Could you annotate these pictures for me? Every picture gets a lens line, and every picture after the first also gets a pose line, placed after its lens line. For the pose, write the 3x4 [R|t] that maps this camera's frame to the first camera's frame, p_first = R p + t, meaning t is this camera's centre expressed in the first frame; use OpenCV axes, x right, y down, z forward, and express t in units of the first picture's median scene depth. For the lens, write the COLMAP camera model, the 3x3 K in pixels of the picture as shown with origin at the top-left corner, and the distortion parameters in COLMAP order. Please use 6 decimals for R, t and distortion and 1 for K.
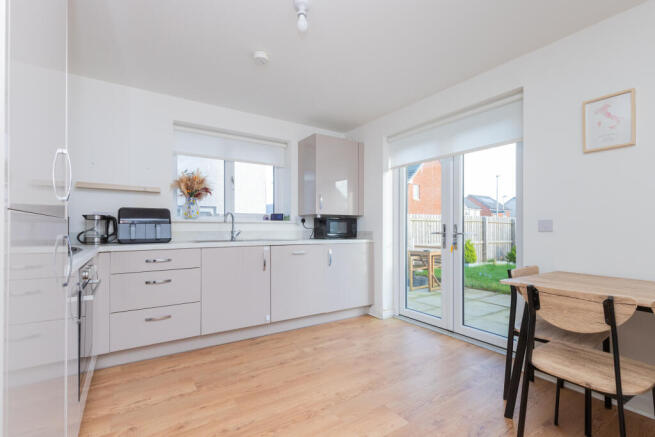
lens RADIAL K [[300.4, 0, 327.3], [0, 300.4, 225.6], [0, 0, 1]] dist [0.001238, 0.000028]
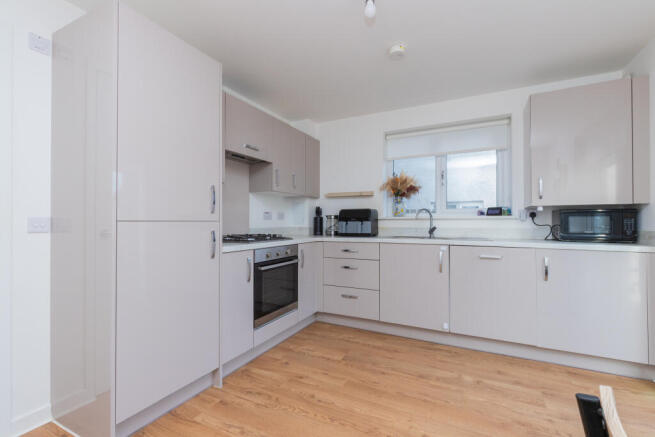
lens RADIAL K [[293.0, 0, 327.5], [0, 293.0, 218.5], [0, 0, 1]] dist [0.000658, -0.000018]
pose [[0.492699, -0.012029, -0.870117, 0.373577], [0.008019, 0.999925, -0.009283, -0.006592], [0.870163, -0.002404, 0.492758, 0.251882]]
